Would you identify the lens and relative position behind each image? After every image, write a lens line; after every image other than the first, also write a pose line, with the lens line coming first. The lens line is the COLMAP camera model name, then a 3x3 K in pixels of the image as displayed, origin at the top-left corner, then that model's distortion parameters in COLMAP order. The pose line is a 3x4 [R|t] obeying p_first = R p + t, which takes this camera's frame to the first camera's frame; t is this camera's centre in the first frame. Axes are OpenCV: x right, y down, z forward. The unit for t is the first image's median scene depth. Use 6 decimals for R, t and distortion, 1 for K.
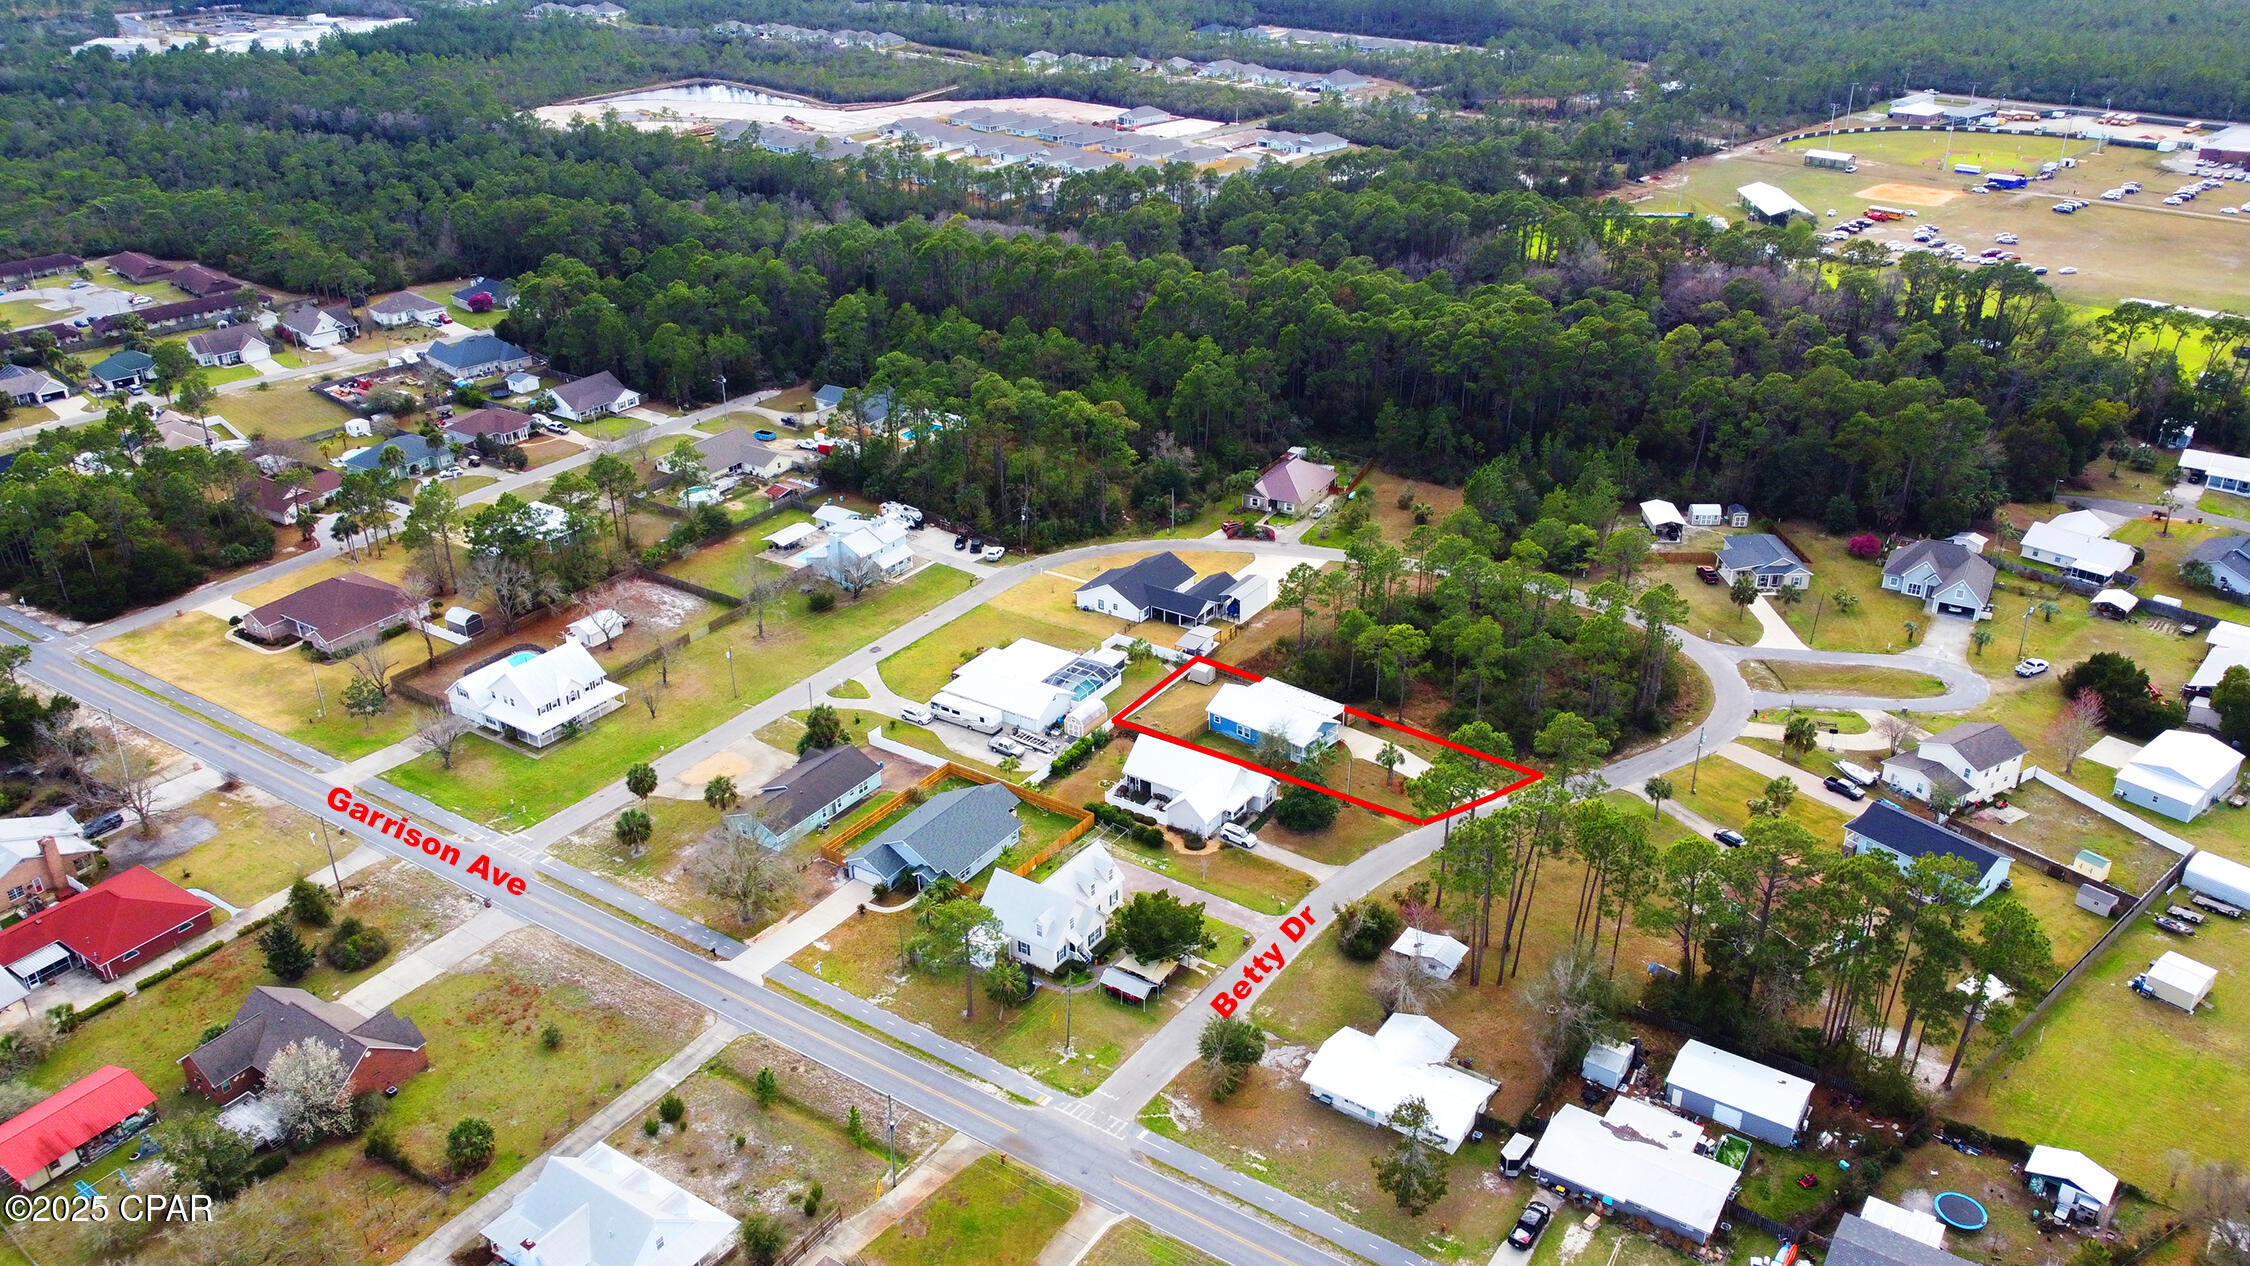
lens RADIAL K [[1681.7, 0, 1125.0], [0, 1681.7, 633.0], [0, 0, 1]] dist [0.005777, -0.003801]
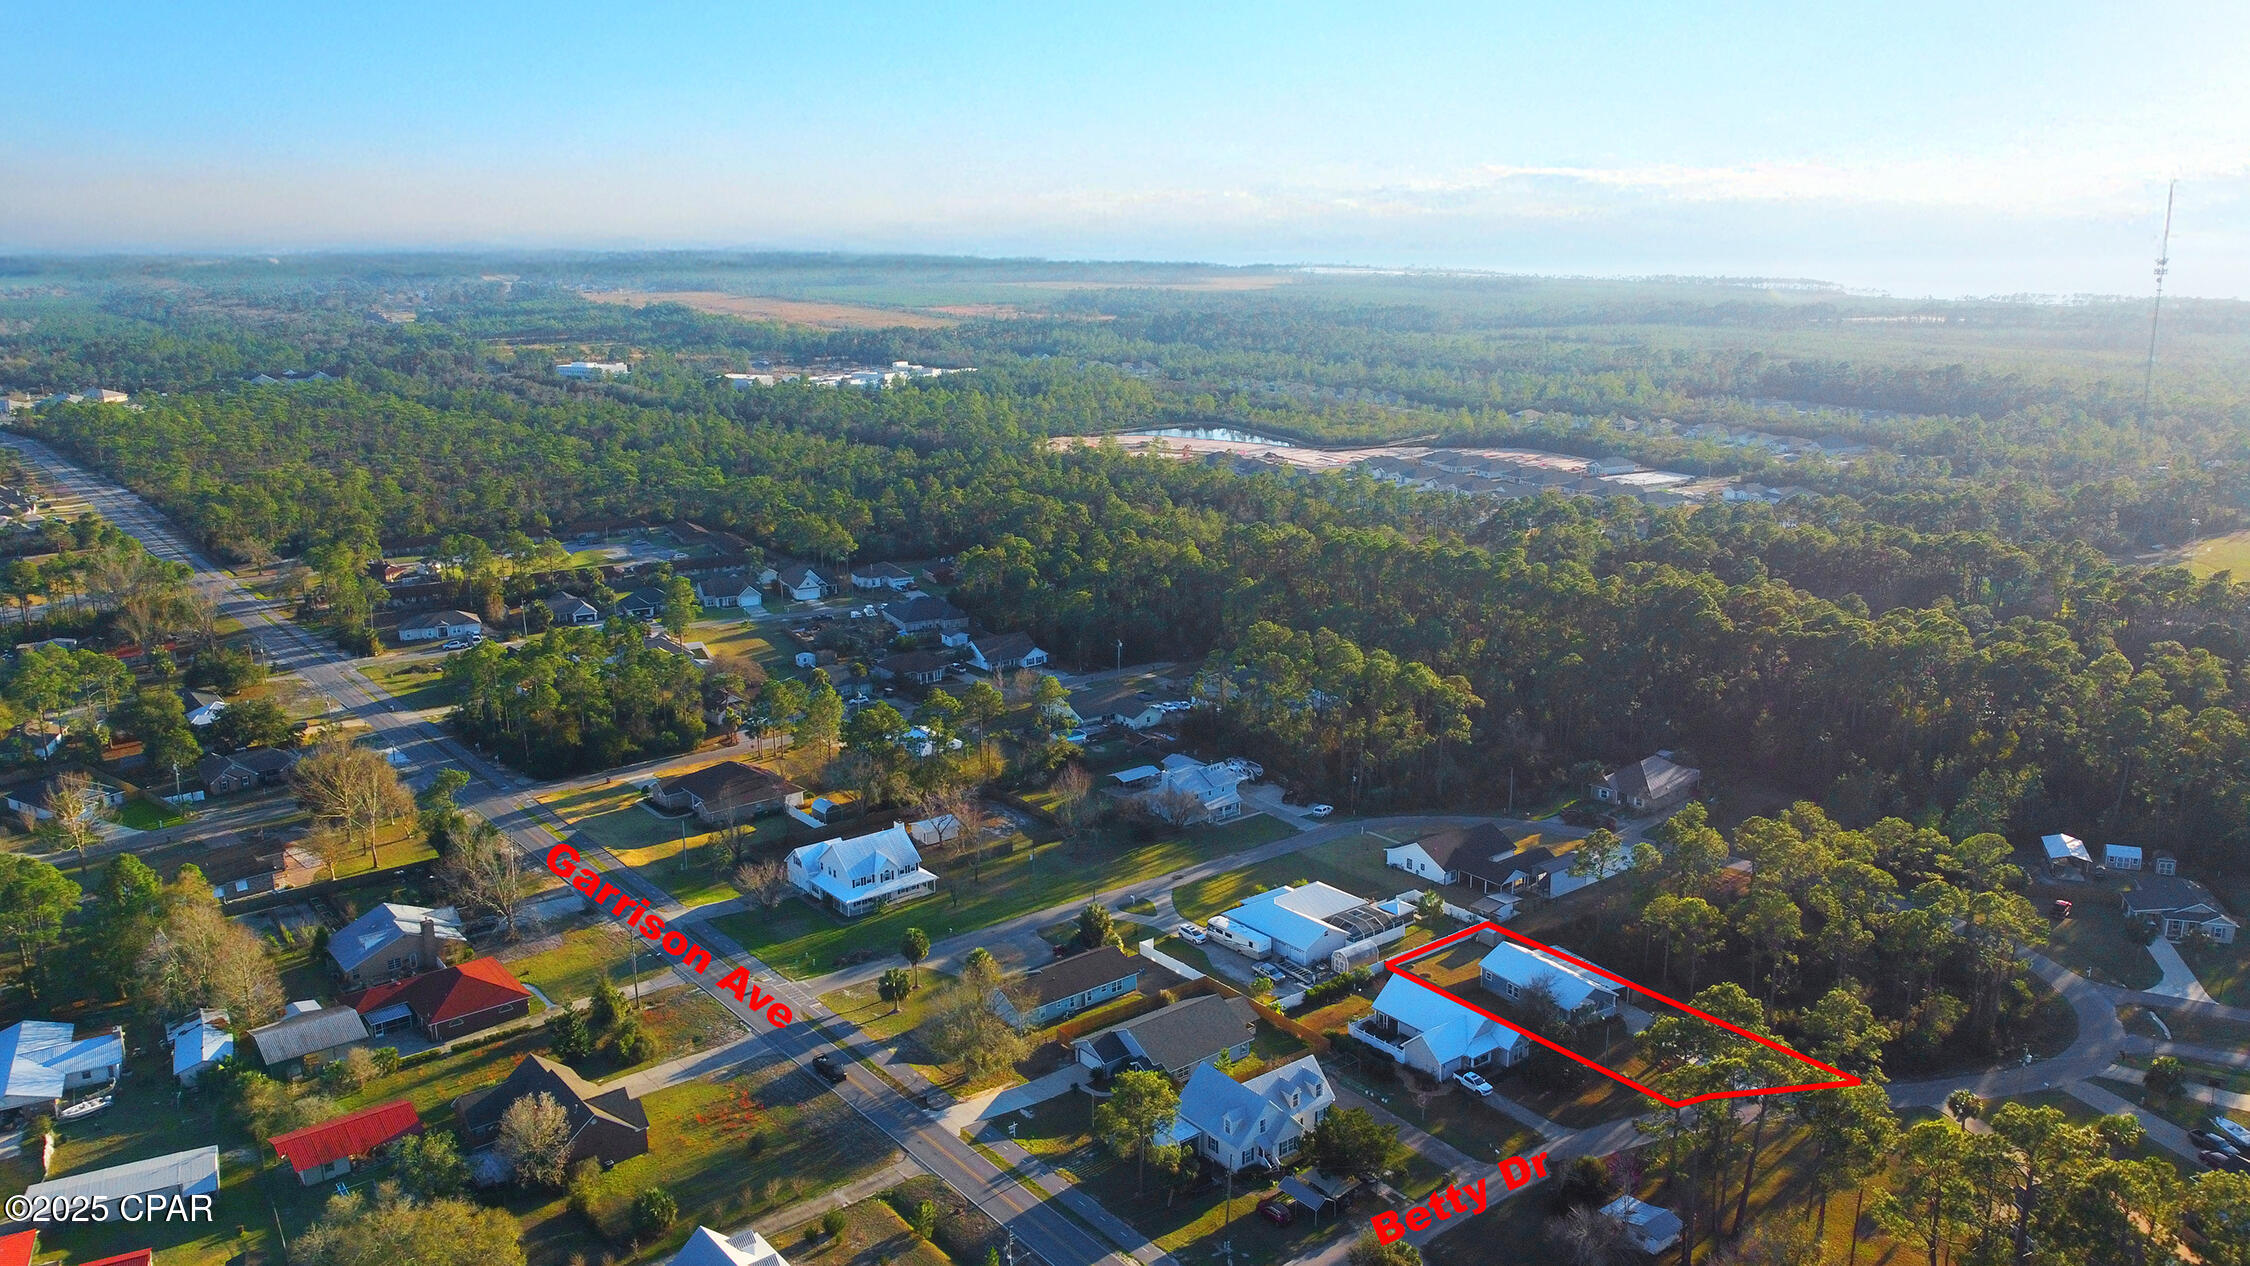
lens RADIAL K [[1681.7, 0, 1125.0], [0, 1681.7, 633.0], [0, 0, 1]] dist [0.005777, -0.003801]
pose [[0.952121, 0.076543, -0.295984, 0.100578], [-0.137453, 0.971957, -0.190803, 0.057998], [0.273079, 0.222352, 0.935942, 0.000542]]
